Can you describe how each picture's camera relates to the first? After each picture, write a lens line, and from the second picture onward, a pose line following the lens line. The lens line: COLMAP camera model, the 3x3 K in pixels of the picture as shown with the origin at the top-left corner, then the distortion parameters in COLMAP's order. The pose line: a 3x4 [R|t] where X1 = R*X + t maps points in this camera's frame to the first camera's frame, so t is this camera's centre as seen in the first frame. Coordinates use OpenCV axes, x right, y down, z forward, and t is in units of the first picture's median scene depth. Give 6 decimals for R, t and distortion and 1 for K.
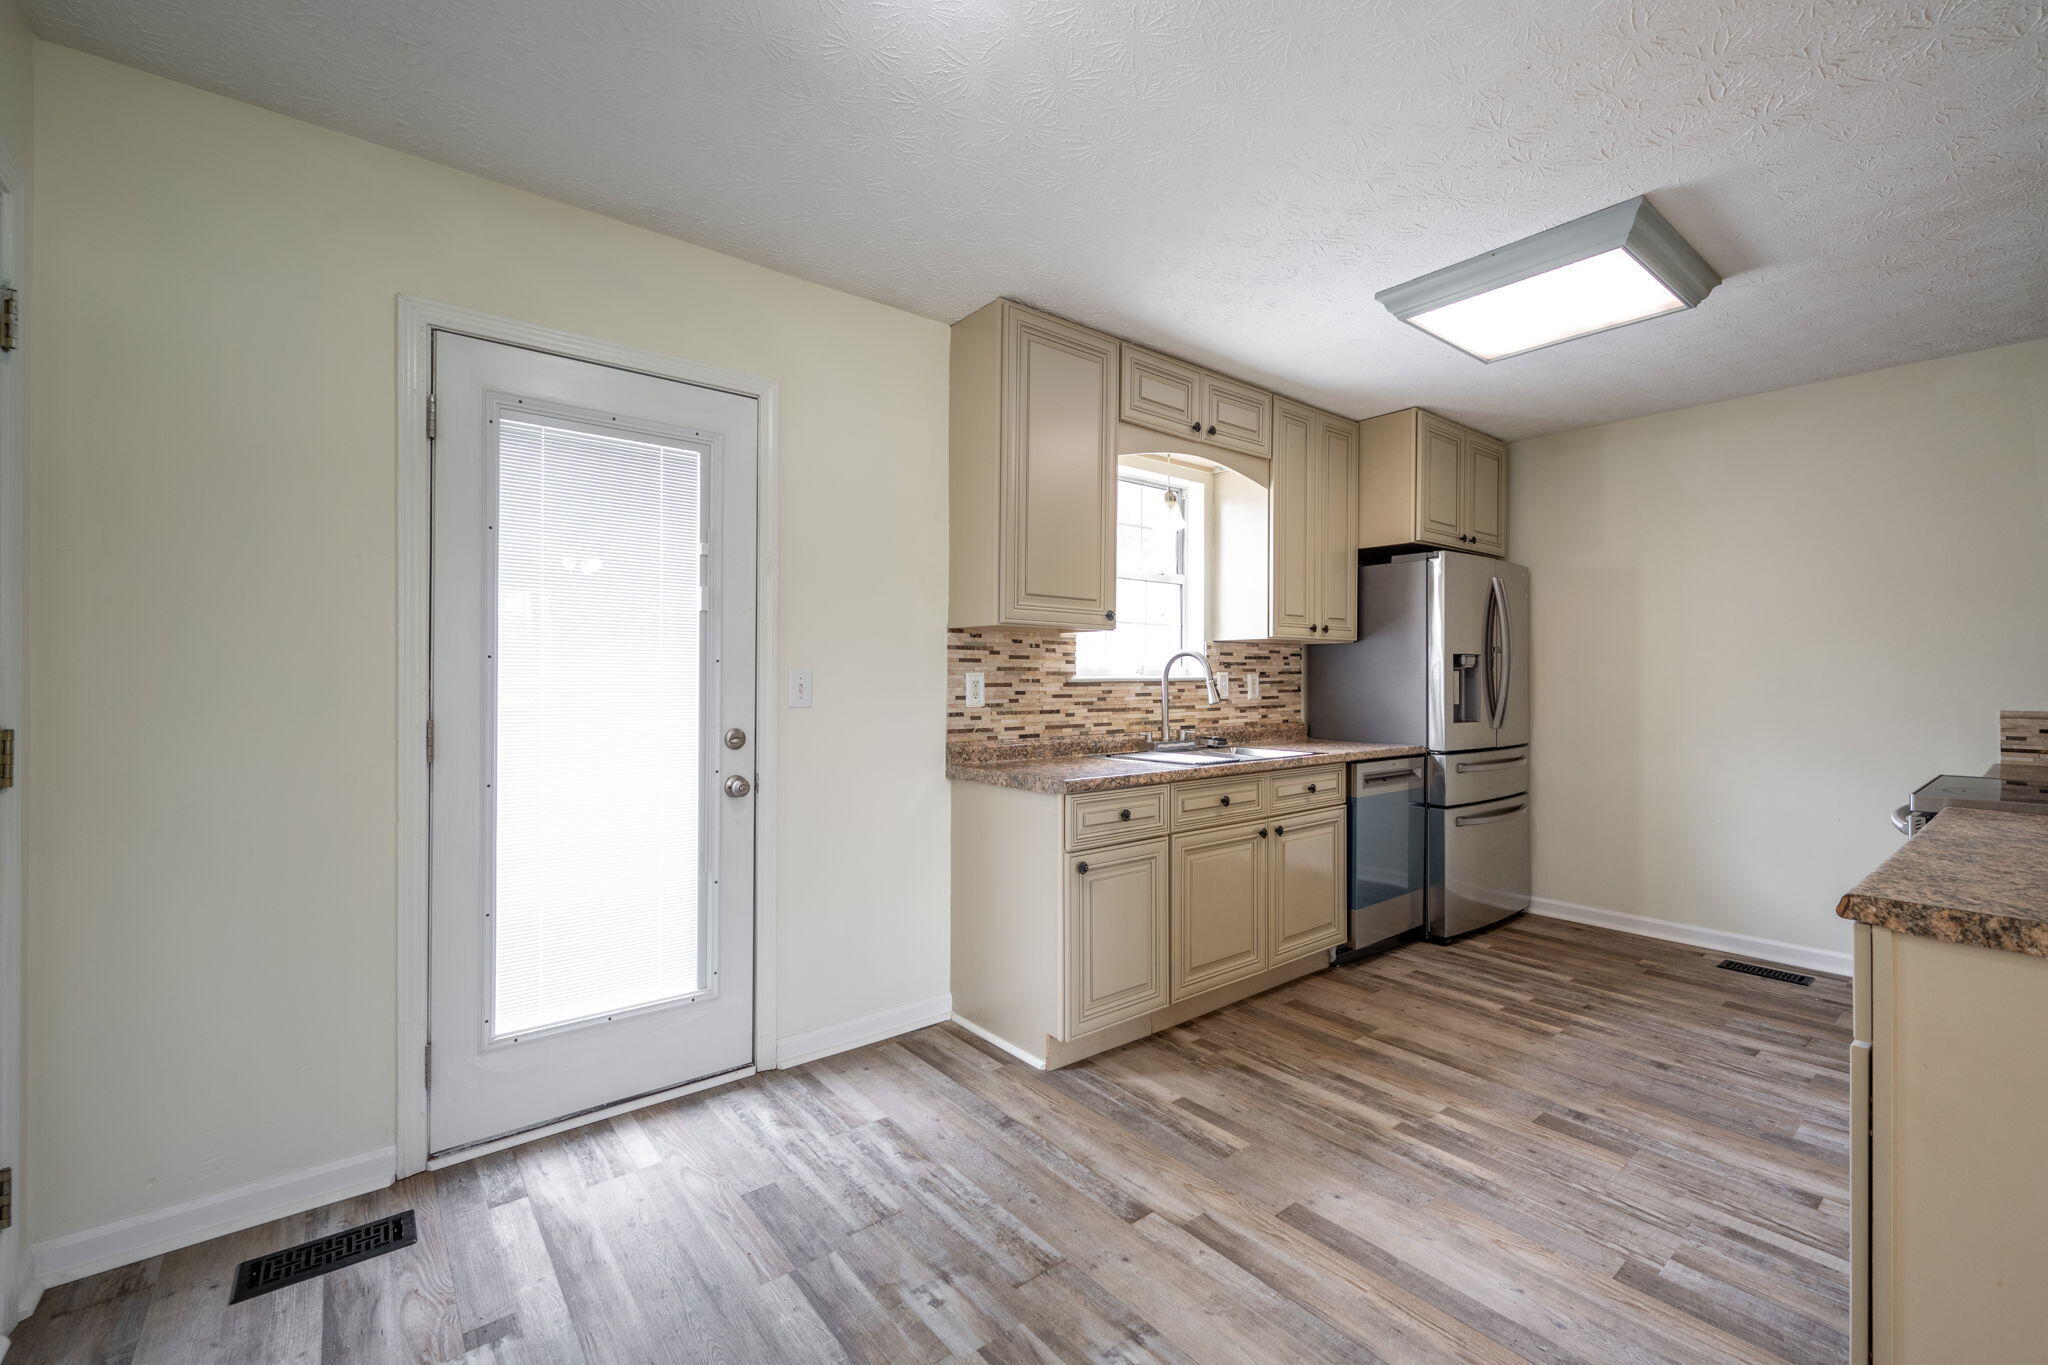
lens RADIAL K [[857.6, 0, 1029.7], [0, 857.6, 673.8], [0, 0, 1]] dist [0.003645, 0.000812]
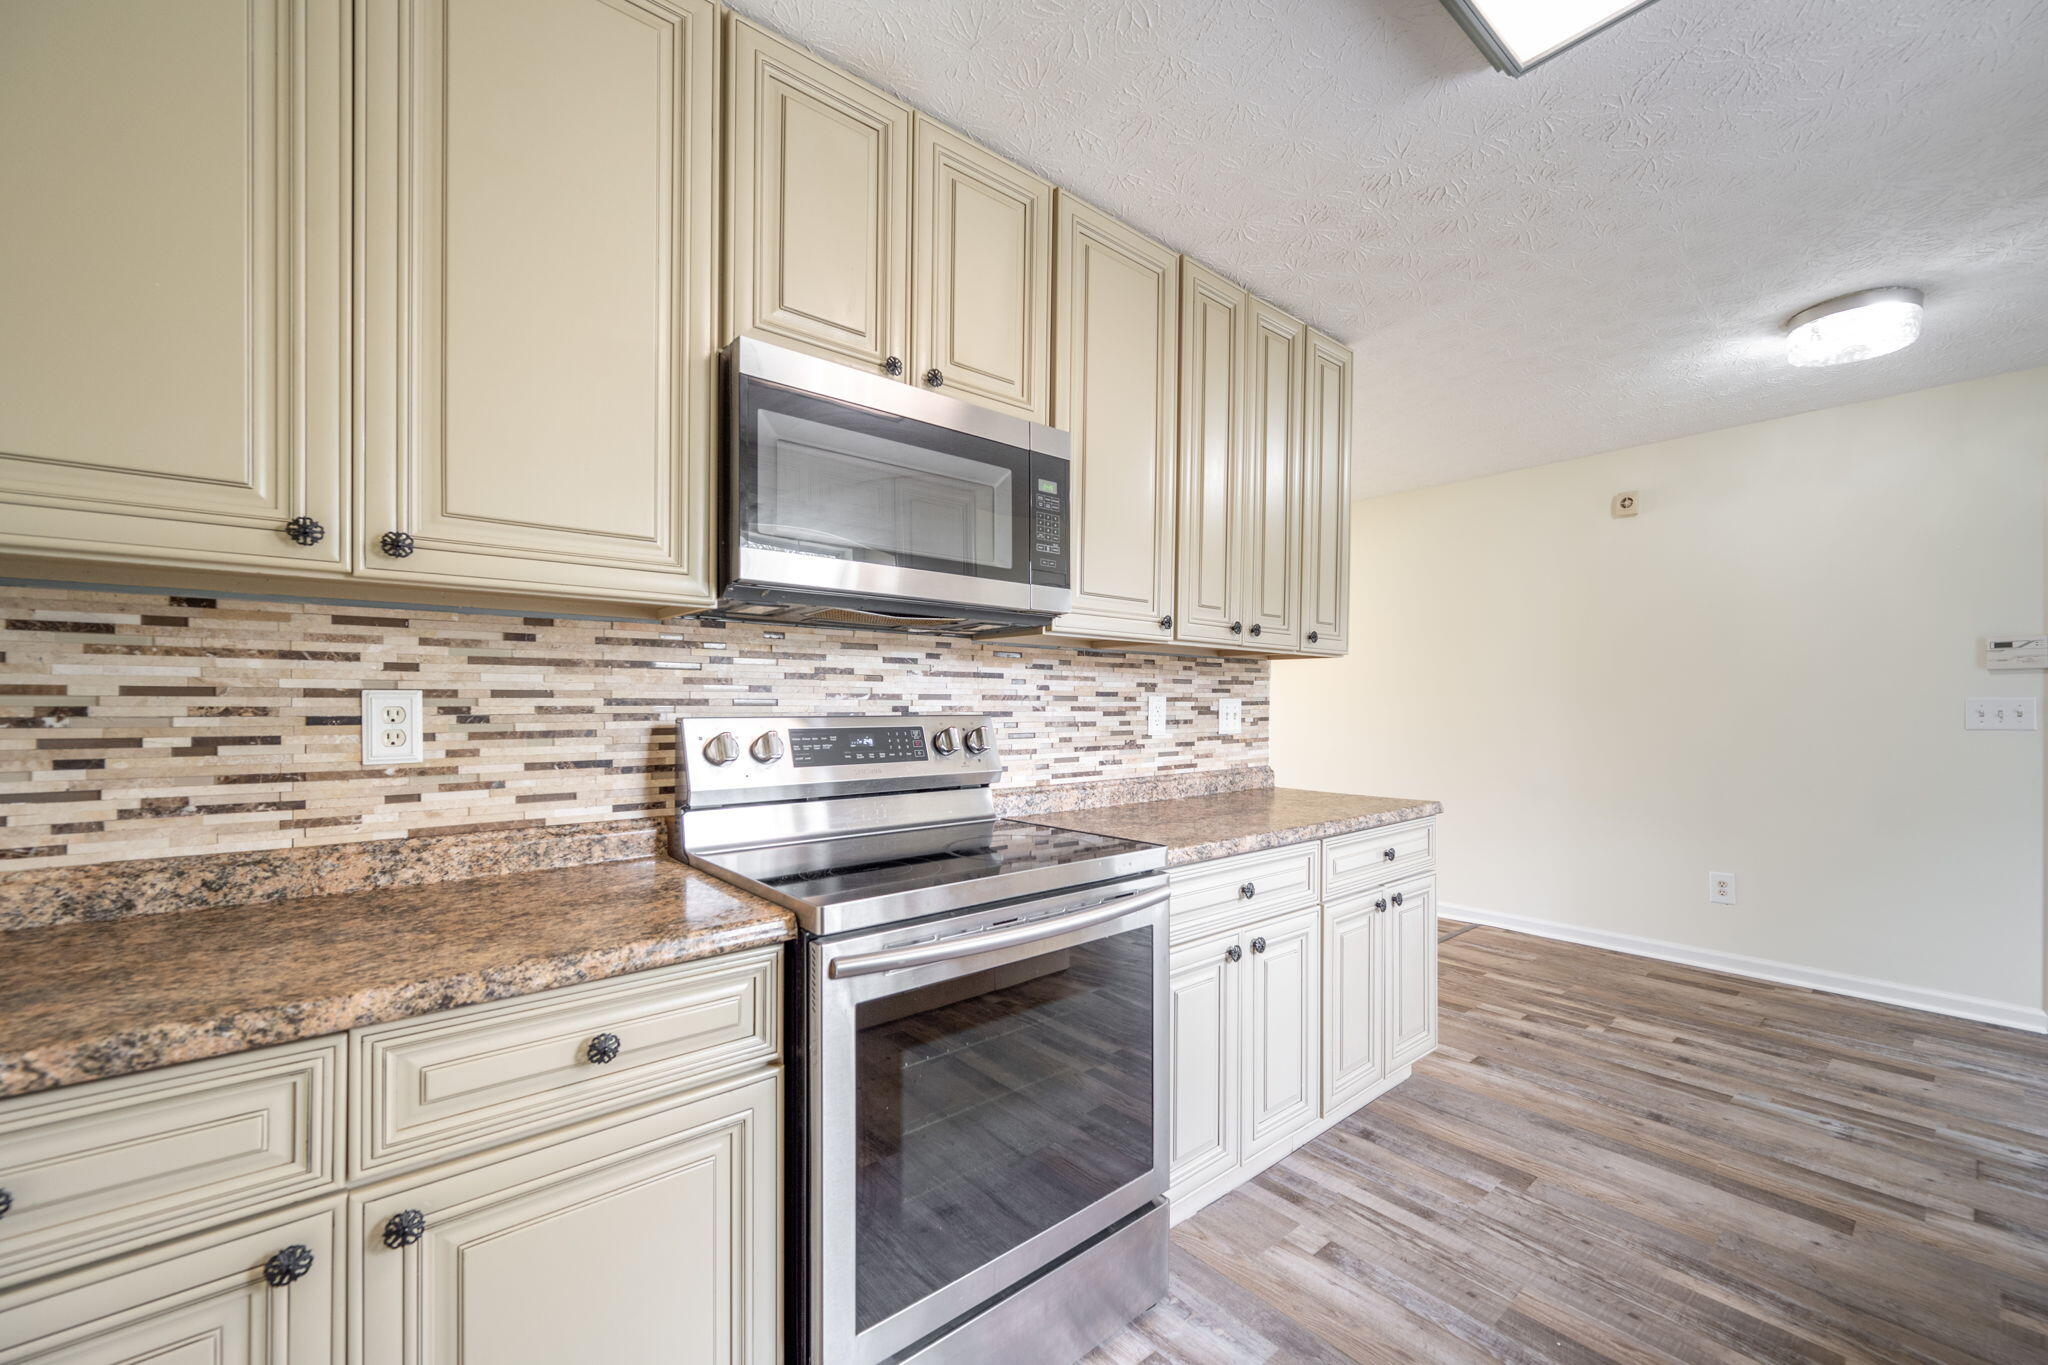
lens RADIAL K [[823.7, 0, 1026.3], [0, 823.7, 698.9], [0, 0, 1]] dist [0.003546, -0.000025]
pose [[-0.999699, -0.007950, -0.023221, 1.378641], [-0.007820, 0.999953, -0.005696, 0.013541], [0.023265, -0.005513, -0.999714, 2.074263]]
